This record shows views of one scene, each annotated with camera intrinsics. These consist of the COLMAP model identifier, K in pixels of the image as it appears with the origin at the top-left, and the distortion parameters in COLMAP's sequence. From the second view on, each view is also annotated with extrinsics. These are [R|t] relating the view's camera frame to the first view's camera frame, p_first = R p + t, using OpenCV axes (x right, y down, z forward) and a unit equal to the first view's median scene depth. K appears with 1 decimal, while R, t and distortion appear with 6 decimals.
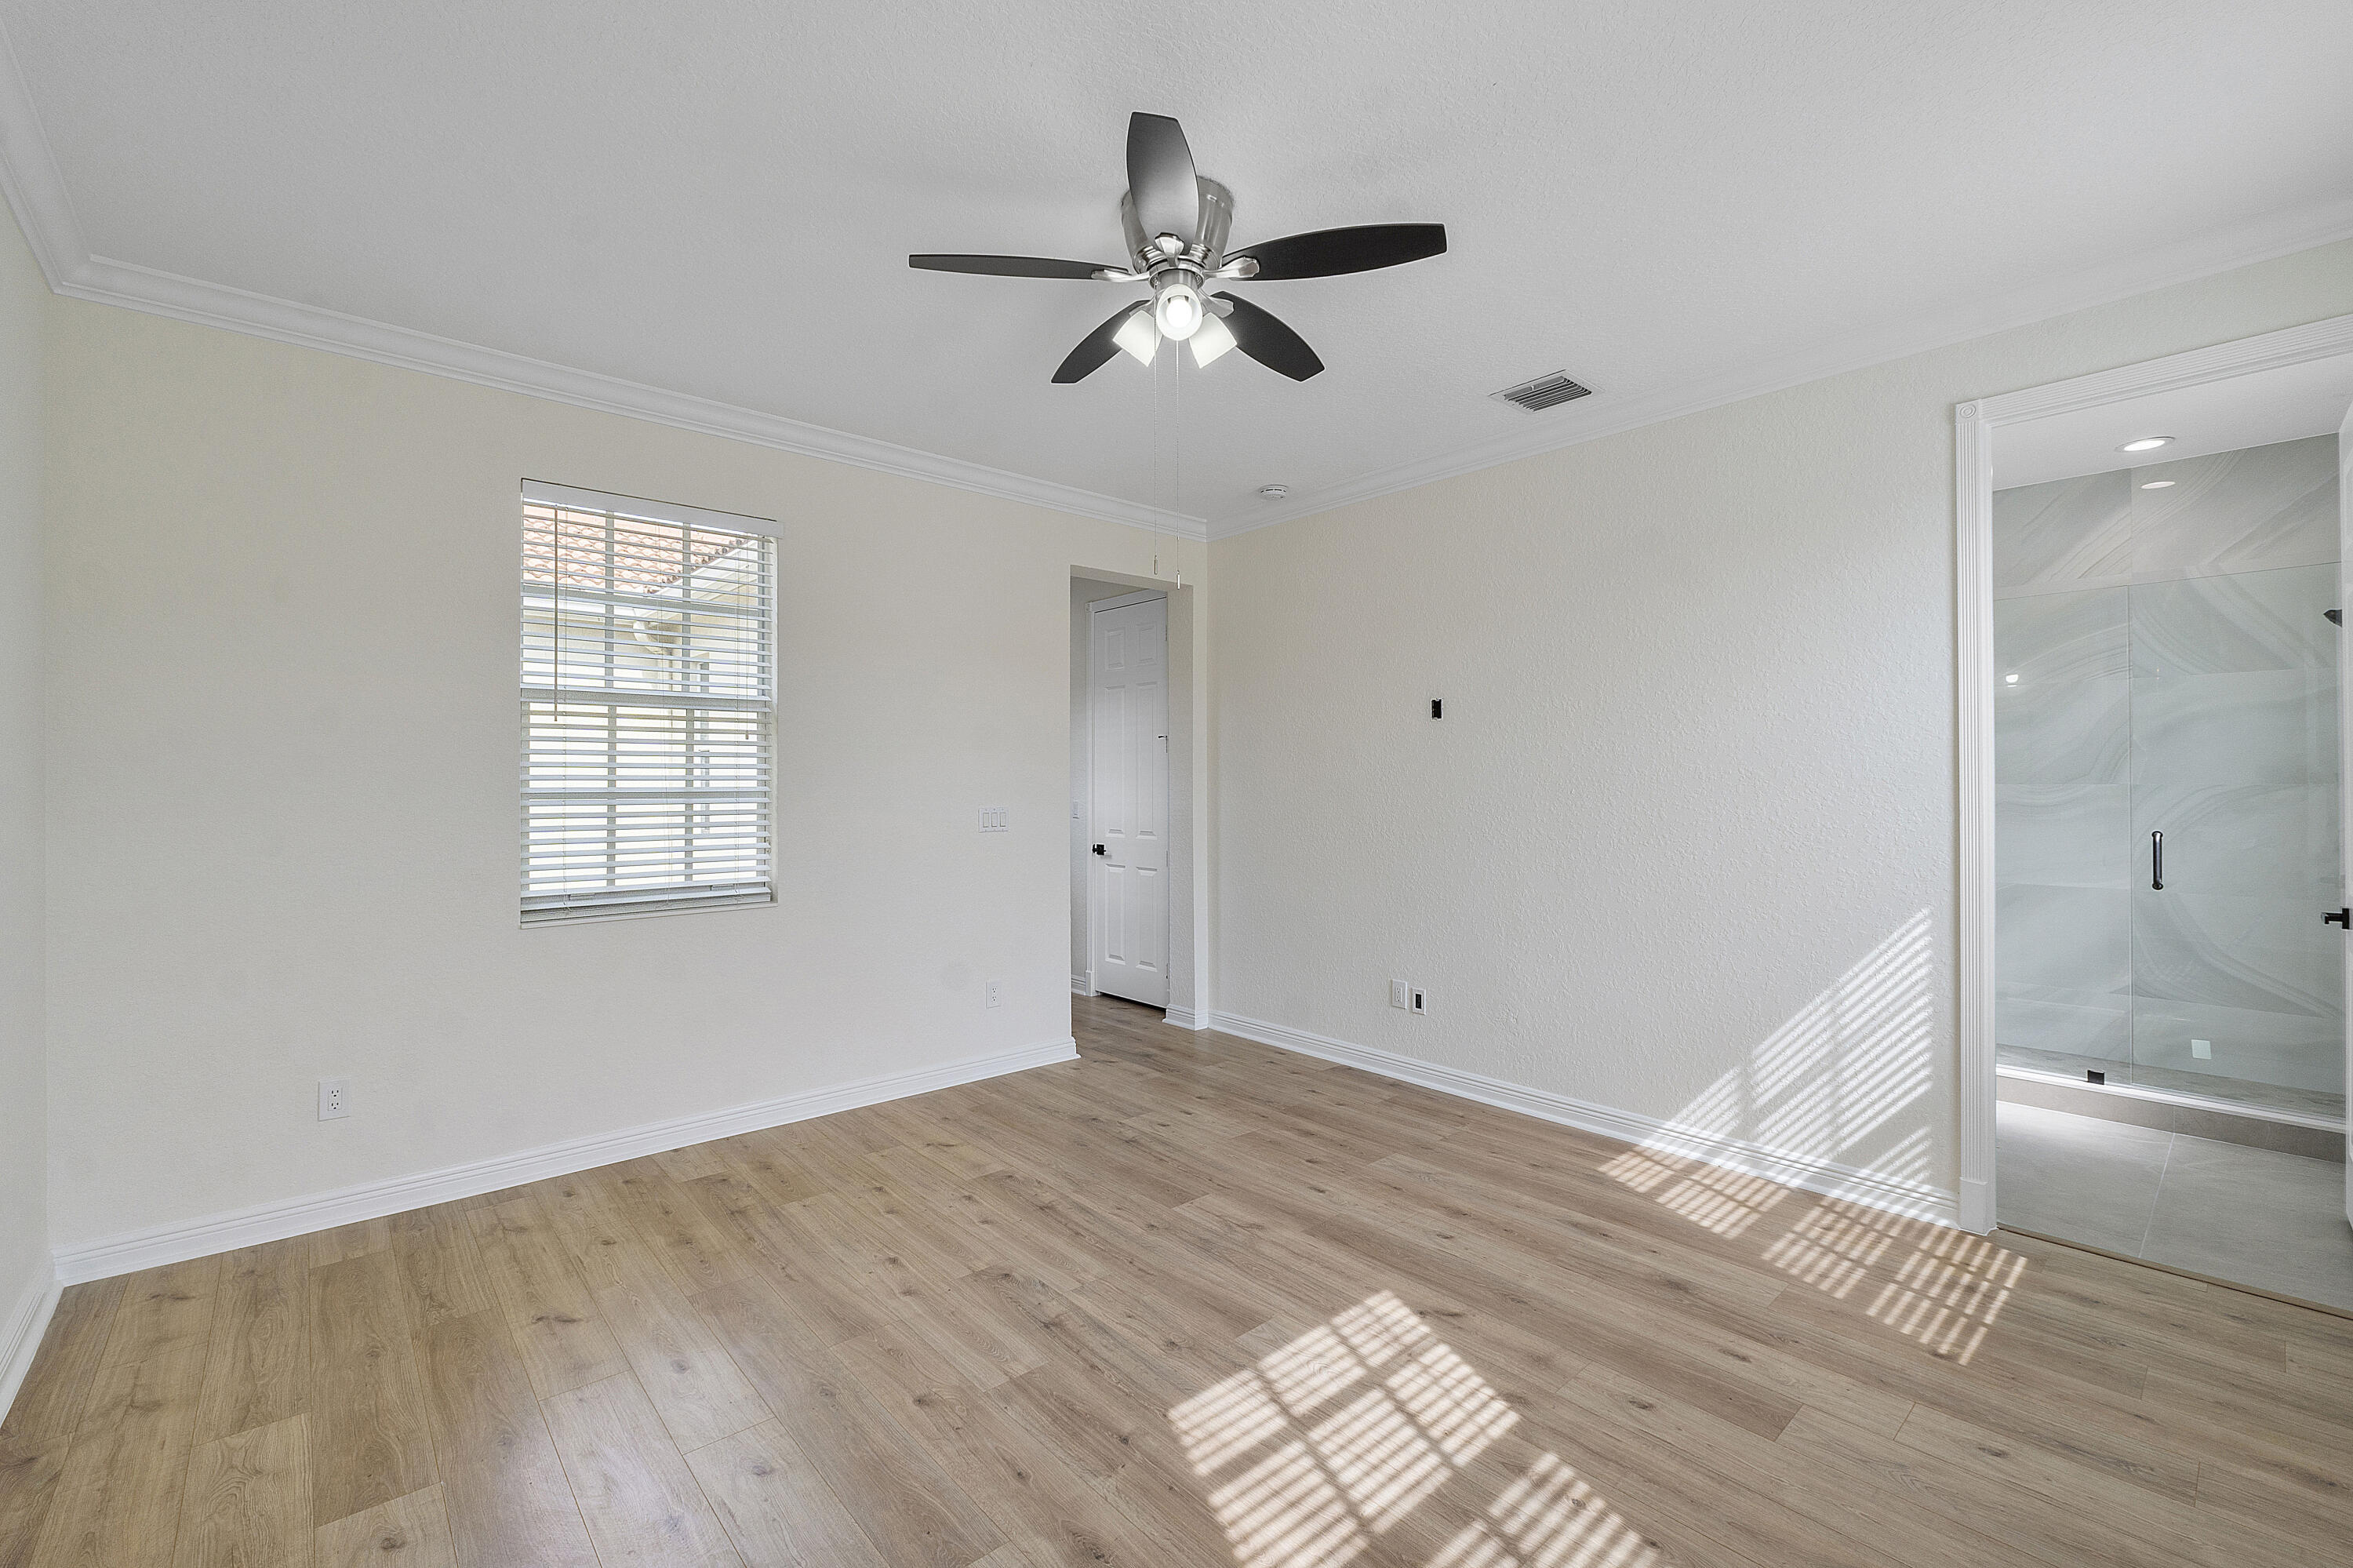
lens RADIAL K [[995.7, 0, 1160.7], [0, 995.7, 775.7], [0, 0, 1]] dist [-0.003125, 0.000660]
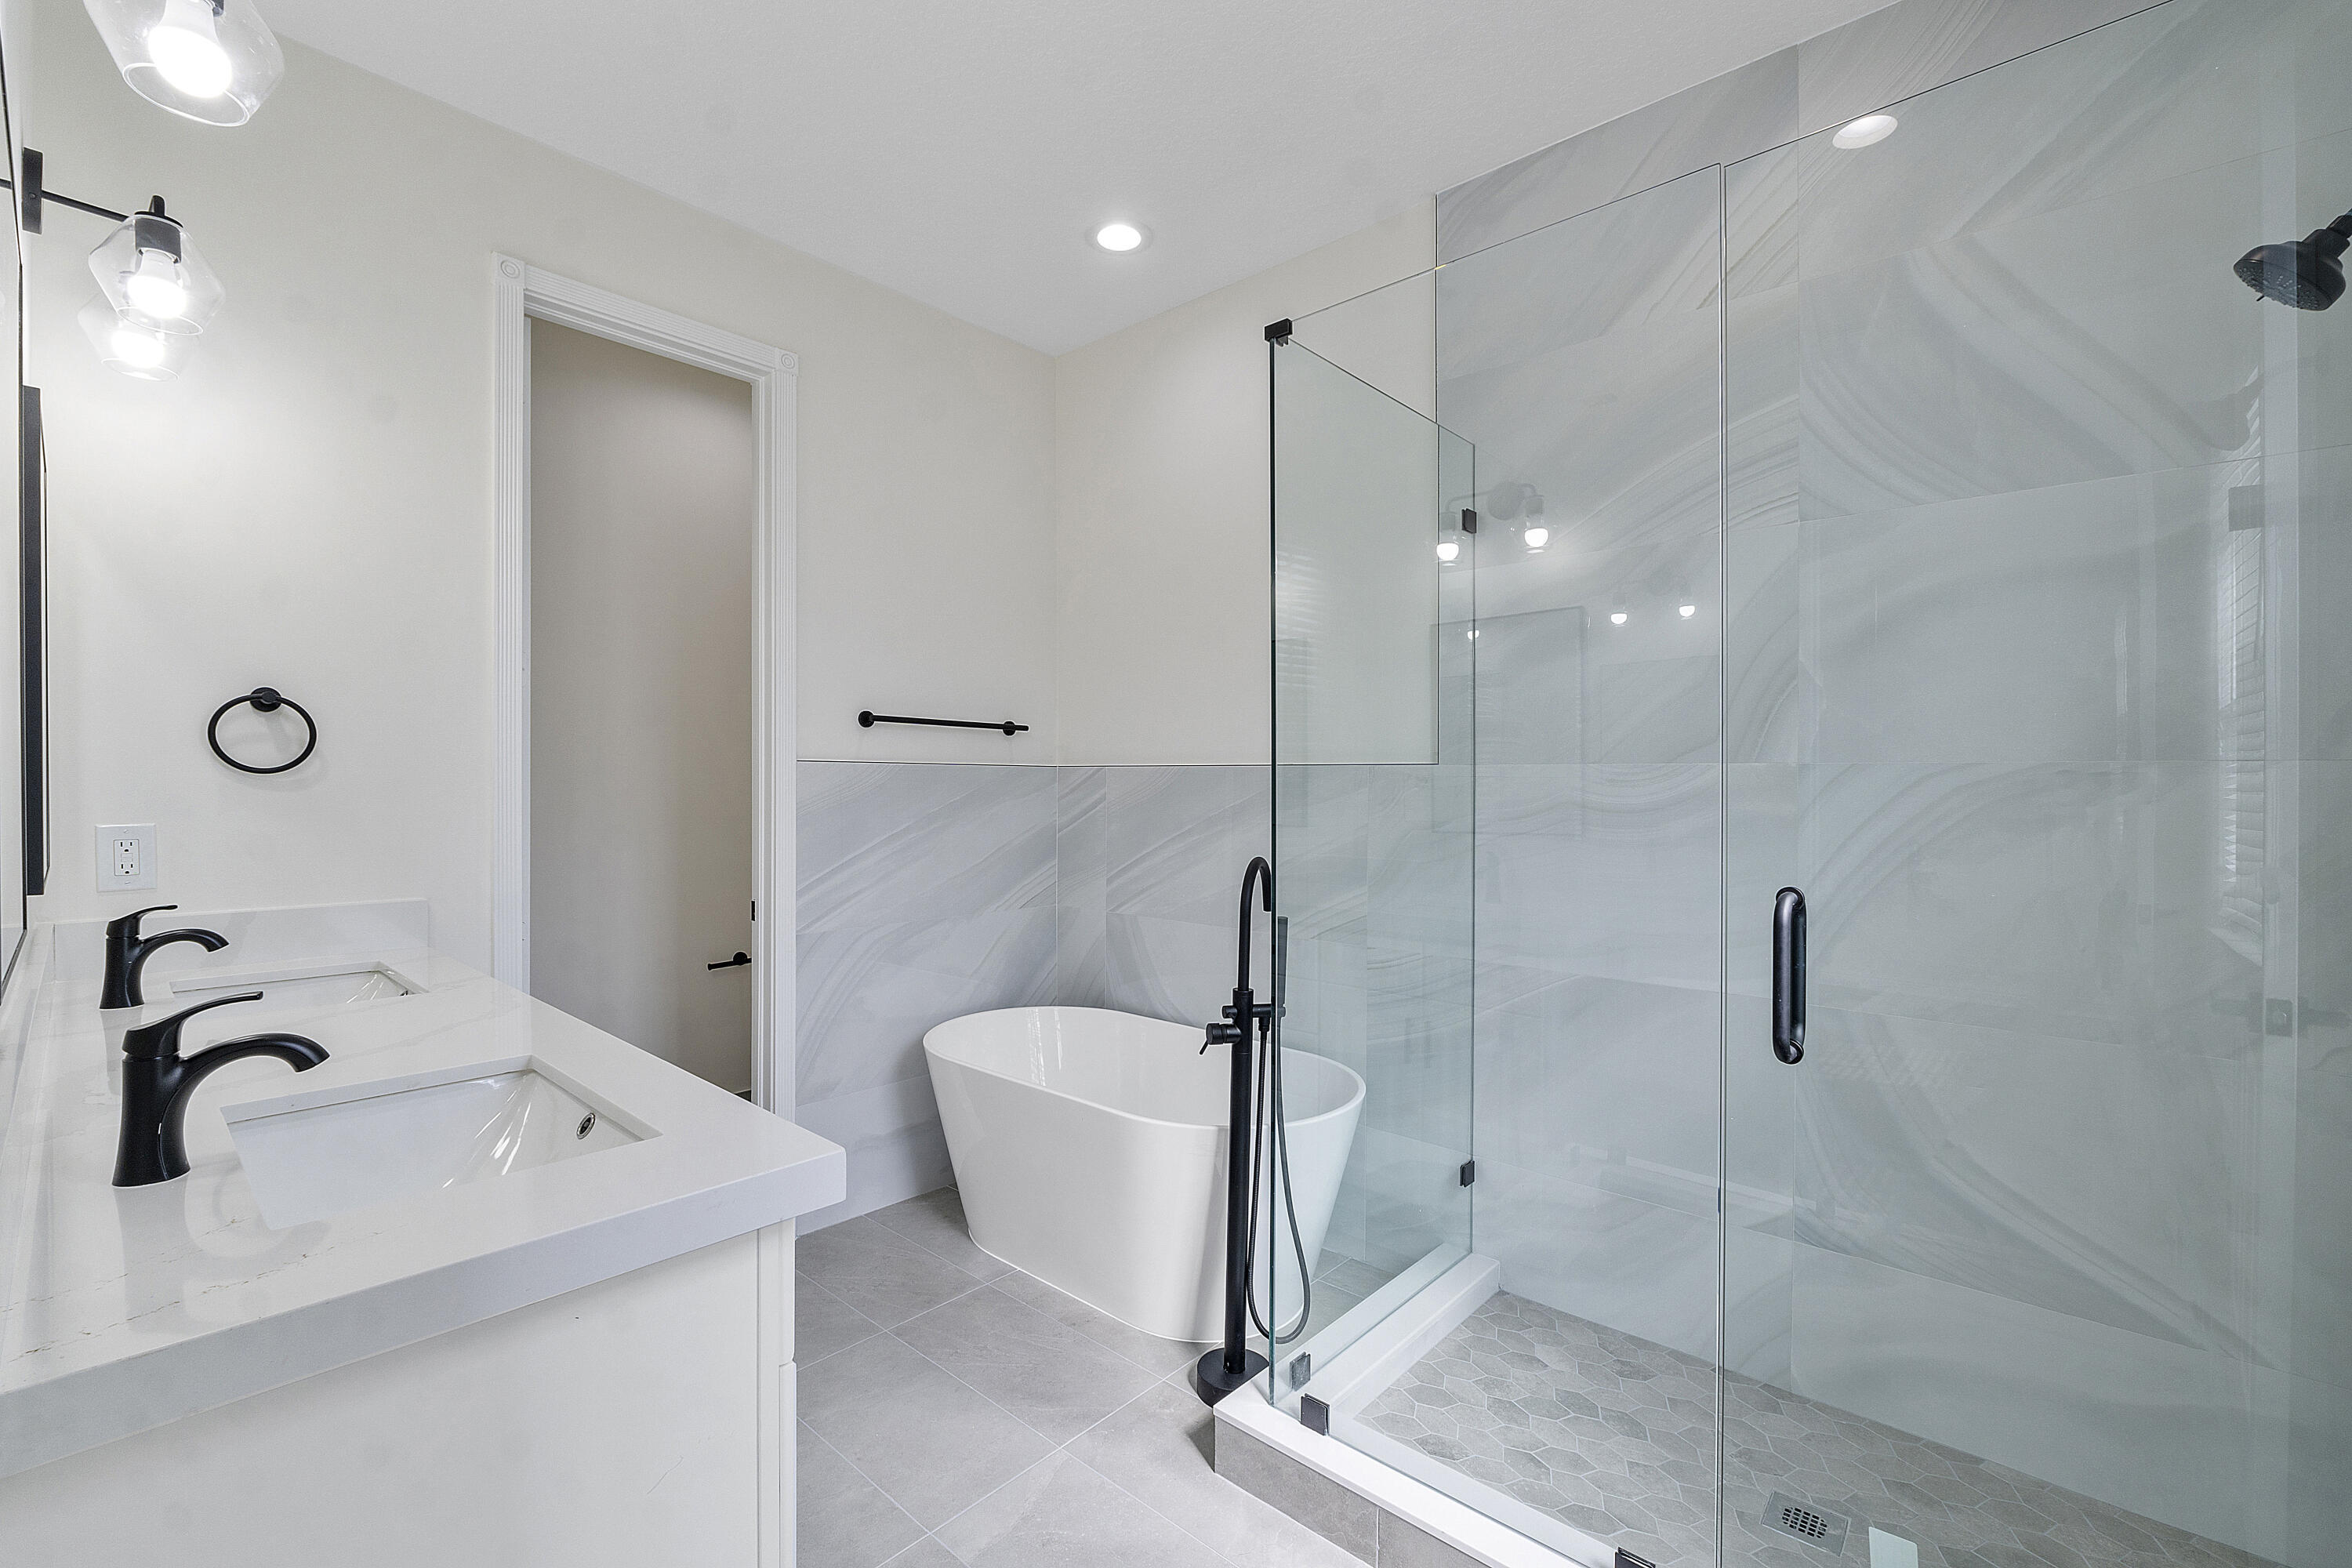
lens RADIAL K [[988.3, 0, 1150.9], [0, 988.3, 776.9], [0, 0, 1]] dist [-0.008302, 0.000057]
pose [[0.993889, 0.008172, 0.110084, 0.676213], [-0.008883, 0.999943, 0.005973, 0.016536], [-0.110029, -0.006915, 0.993904, 0.625162]]
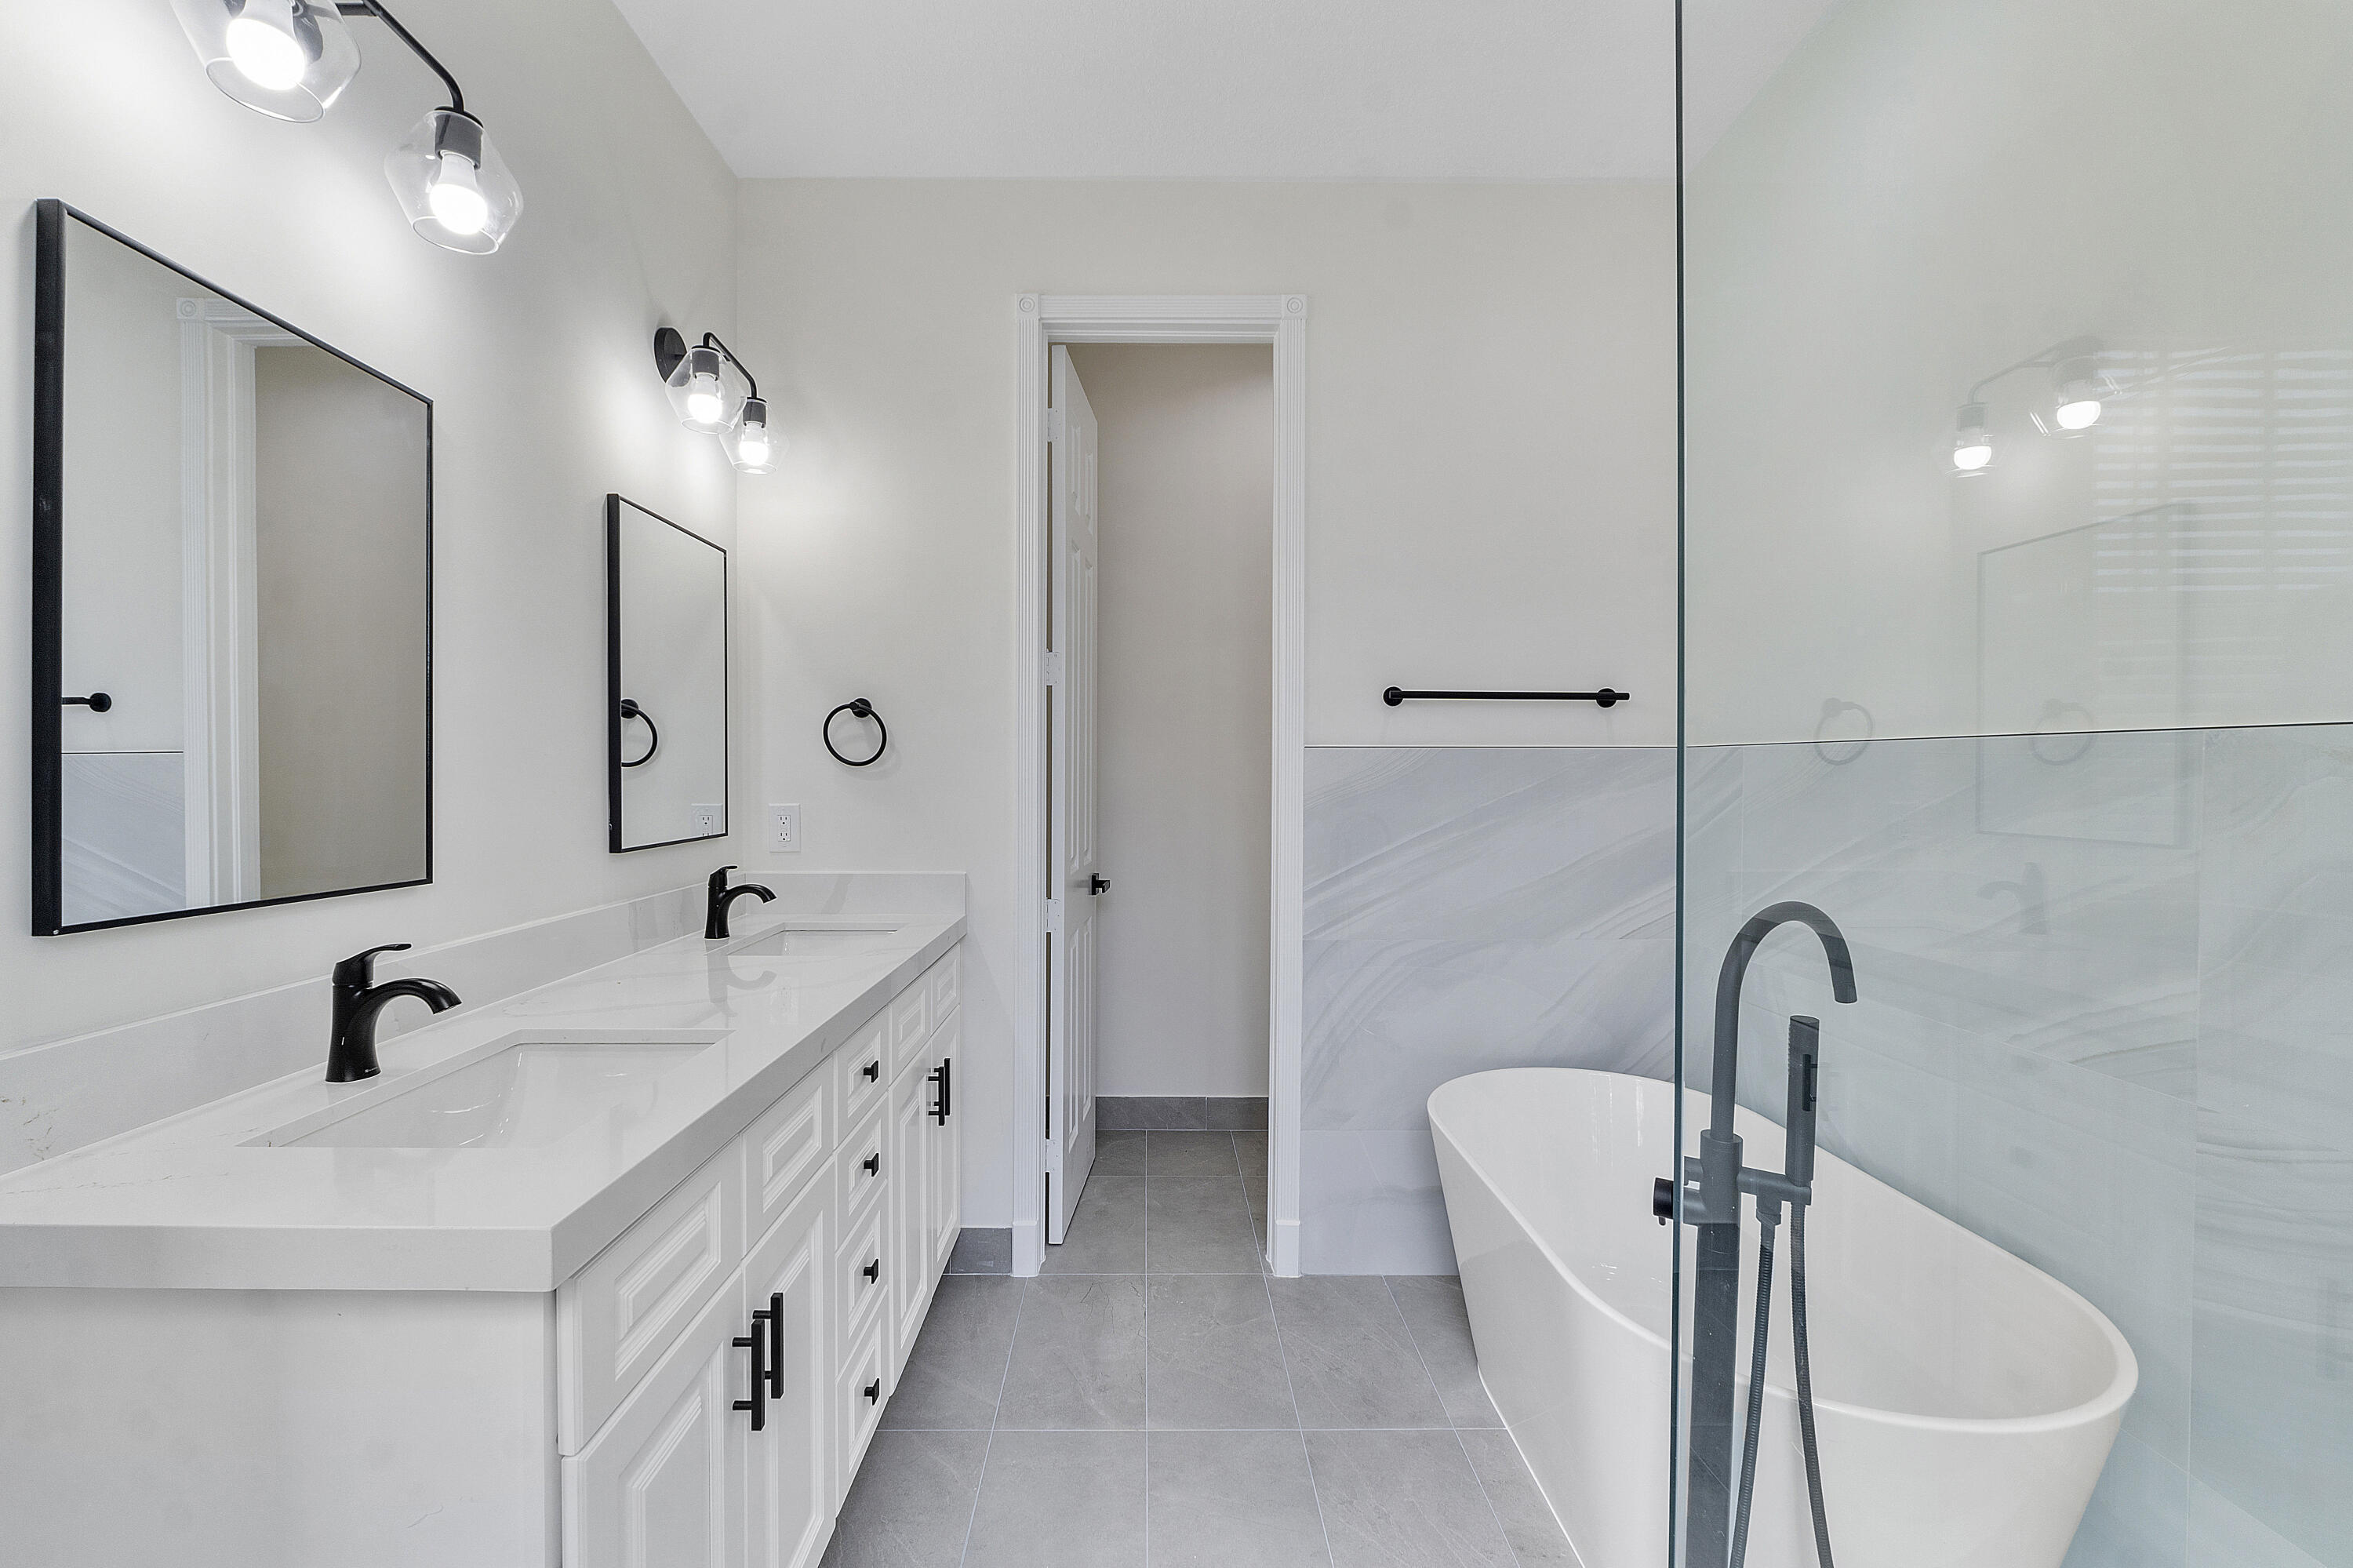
lens RADIAL K [[989.7, 0, 1168.5], [0, 989.7, 779.0], [0, 0, 1]] dist [-0.010587, -0.000094]
pose [[0.756044, 0.007396, -0.654480, 0.831905], [0.005882, 0.999819, 0.018093, 0.019588], [0.654495, -0.017529, 0.755863, 0.794290]]
